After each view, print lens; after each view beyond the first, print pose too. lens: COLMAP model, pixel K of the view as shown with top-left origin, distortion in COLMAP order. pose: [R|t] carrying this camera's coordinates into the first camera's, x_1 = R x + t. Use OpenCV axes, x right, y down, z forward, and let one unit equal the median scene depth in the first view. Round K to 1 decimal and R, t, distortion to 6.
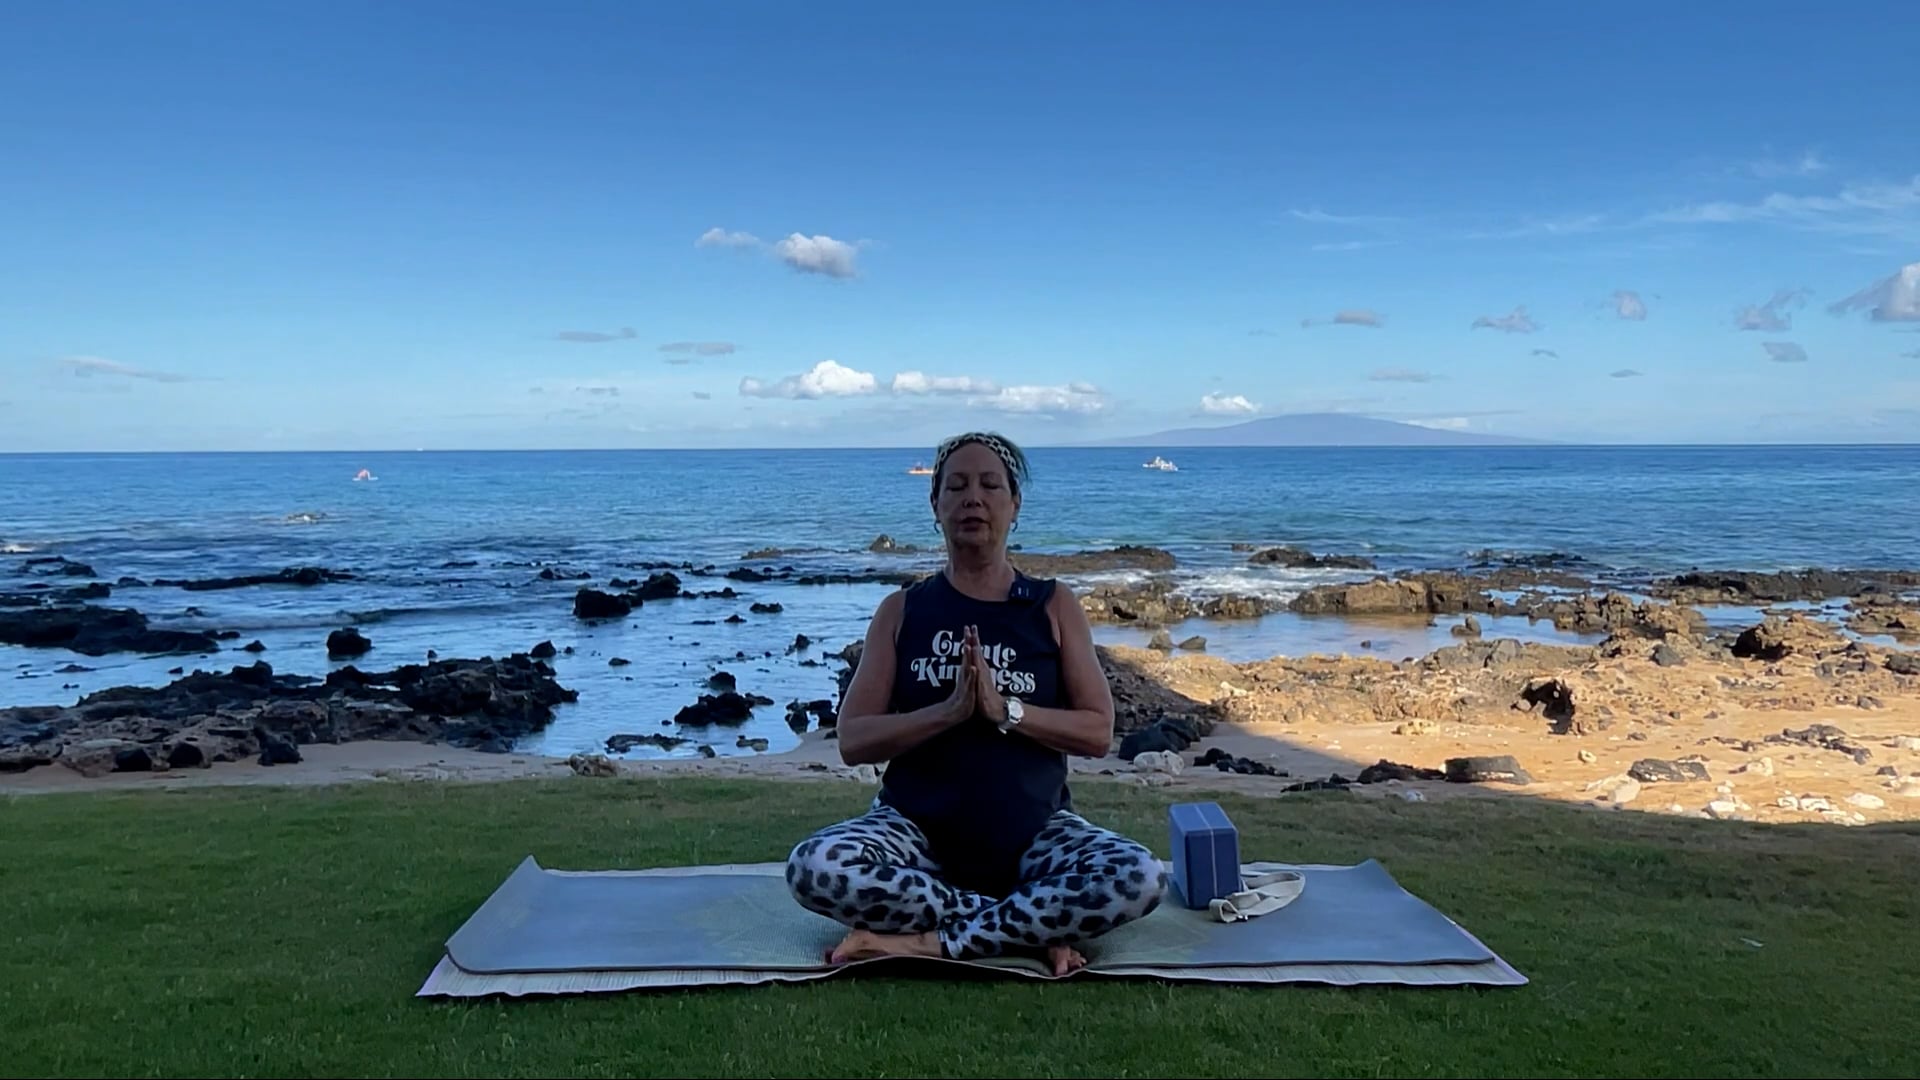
lens RADIAL K [[1517.2, 0, 962.0], [0, 1517.2, 536.1], [0, 0, 1]] dist [-0.003313, 0.003736]
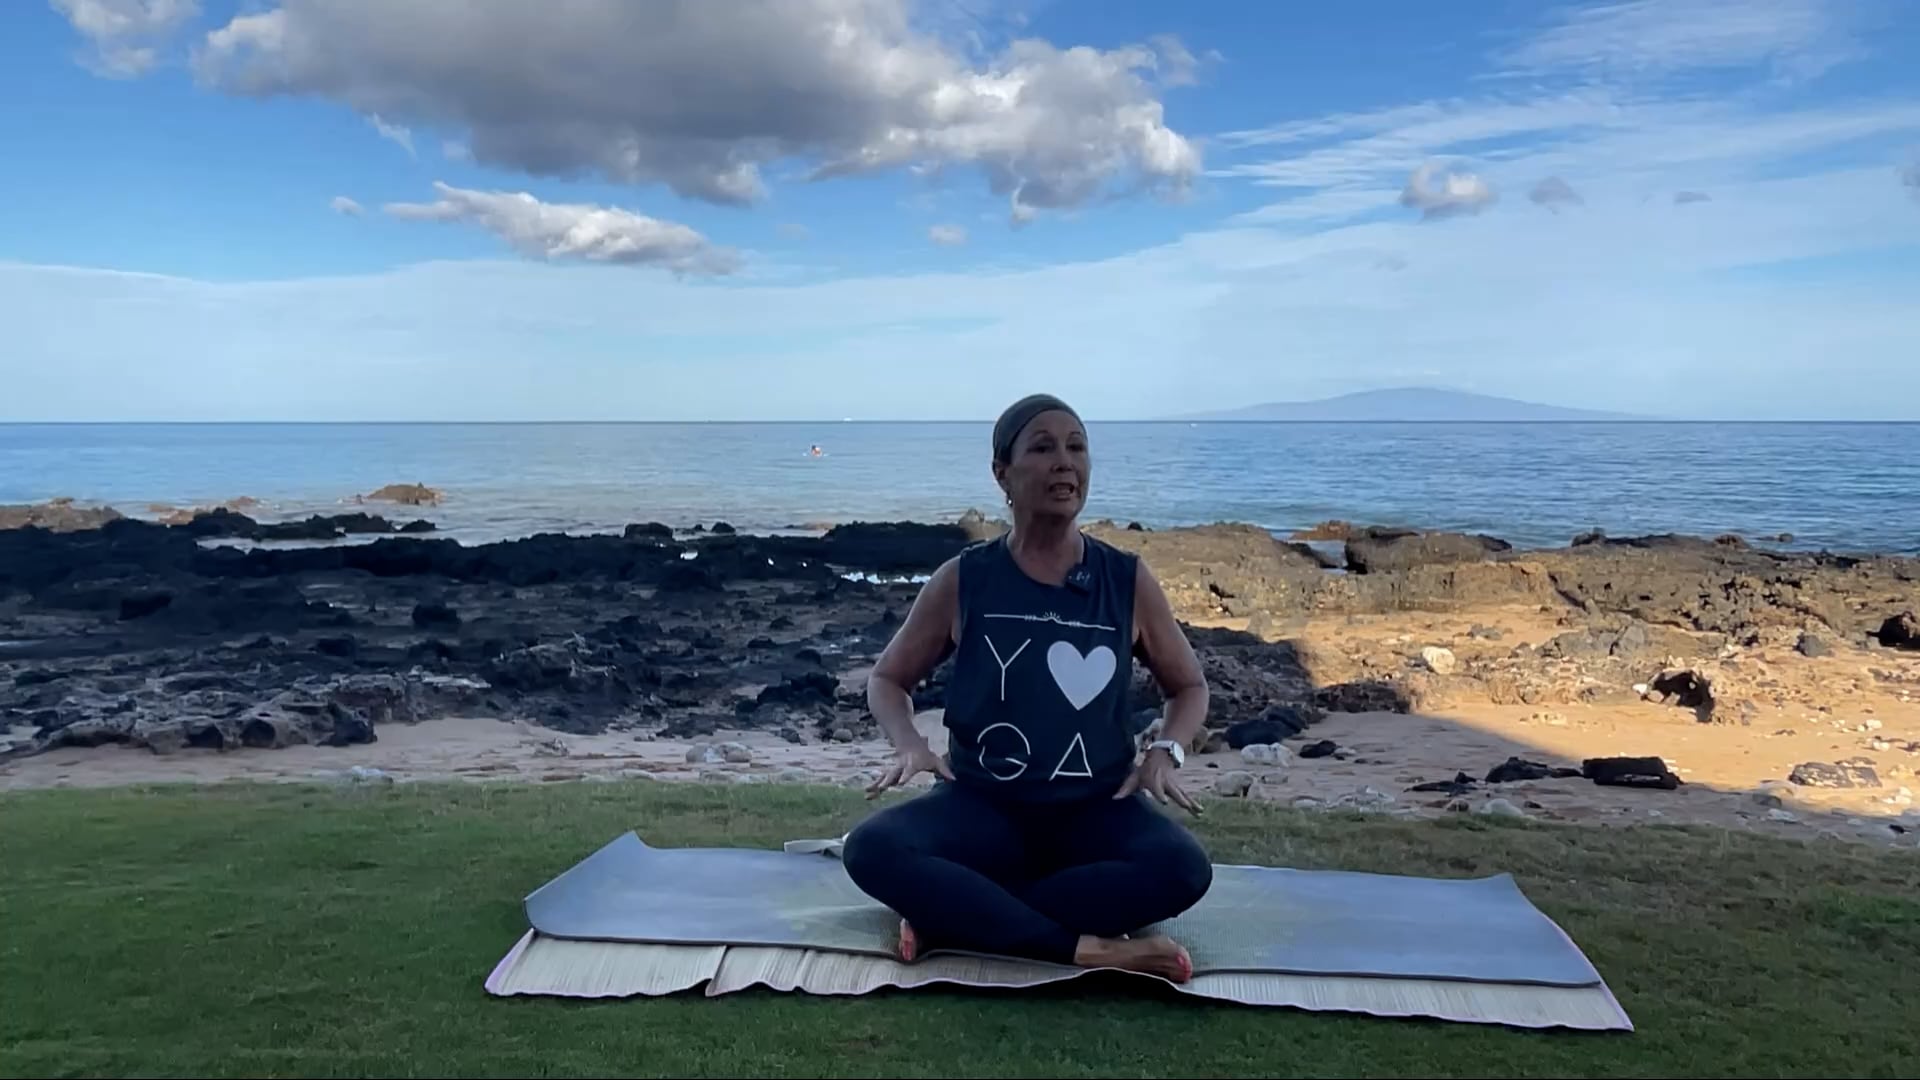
lens RADIAL K [[1520.3, 0, 962.3], [0, 1520.3, 535.7], [0, 0, 1]] dist [-0.002316, 0.004053]
pose [[0.998274, 0.008017, -0.058186, -0.003082], [-0.007014, 0.999824, 0.017418, -0.001214], [0.058316, -0.016980, 0.998154, 0.042119]]
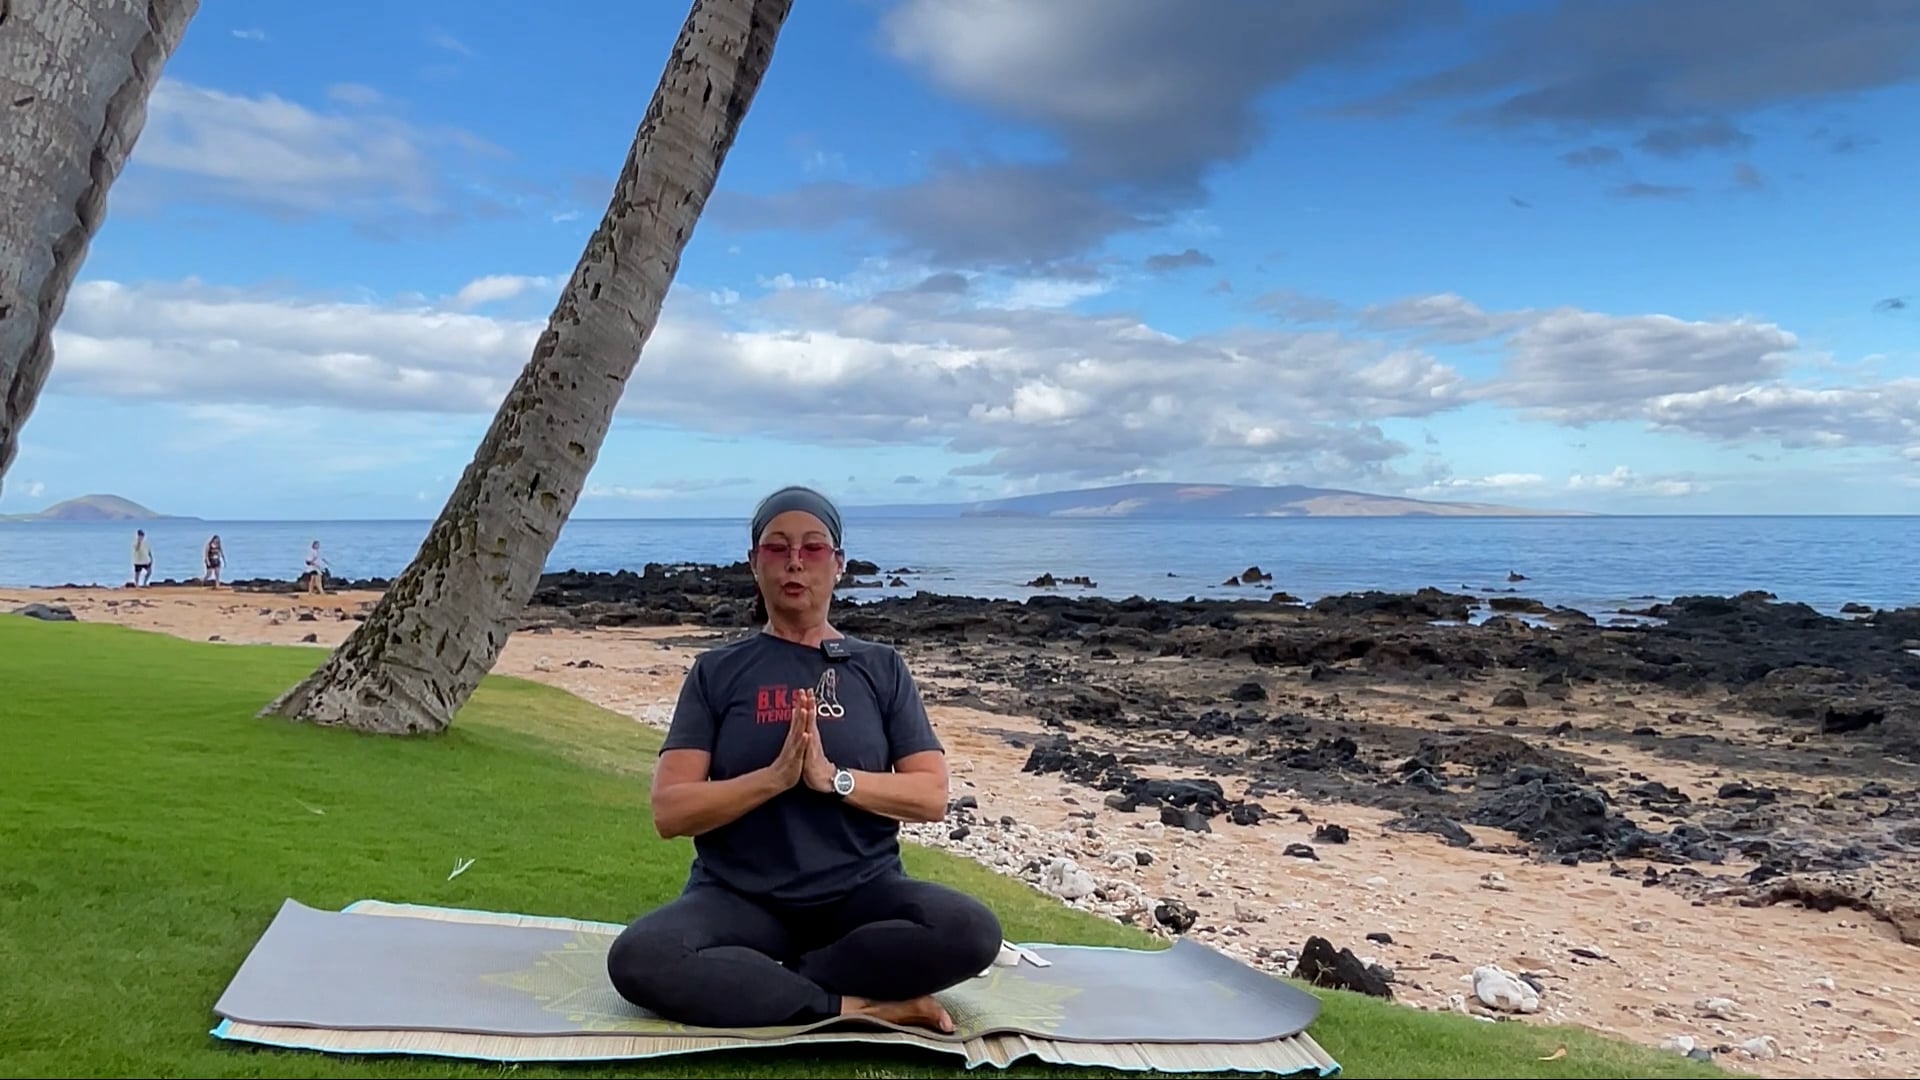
lens RADIAL K [[1530.3, 0, 963.2], [0, 1530.3, 536.6], [0, 0, 1]] dist [-0.006146, 0.008498]
pose [[0.481421, 0.015158, -0.876359, -0.102253], [-0.051450, 0.998615, -0.010991, -0.006510], [0.874978, 0.050380, 0.481534, 0.156207]]
